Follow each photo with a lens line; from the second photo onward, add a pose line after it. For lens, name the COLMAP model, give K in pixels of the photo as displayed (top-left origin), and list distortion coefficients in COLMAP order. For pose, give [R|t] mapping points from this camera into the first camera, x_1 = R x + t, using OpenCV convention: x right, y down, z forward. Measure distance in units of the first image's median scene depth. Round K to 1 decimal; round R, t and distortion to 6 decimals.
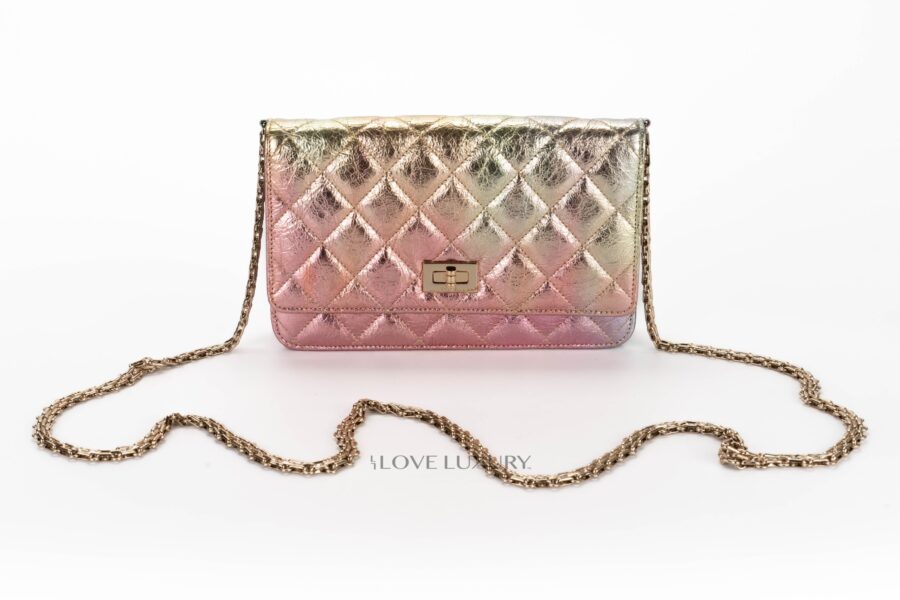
lens RADIAL K [[1421.9, 0, 450.0], [0, 1421.9, 300.3], [0, 0, 1]] dist [0.018296, 0.000000]
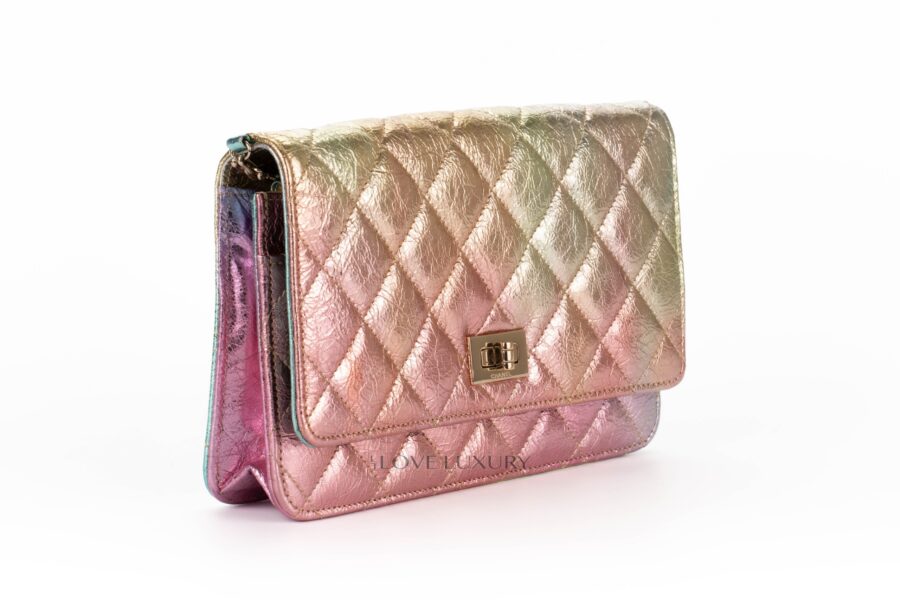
lens RADIAL K [[2970.5, 0, 450.0], [0, 2970.5, 299.8], [0, 0, 1]] dist [0.140114, 0.000000]
pose [[0.744155, -0.119167, 0.657292, -0.913542], [0.253373, 0.960785, -0.112666, 0.106406], [-0.618091, 0.250381, 0.745167, 0.016433]]
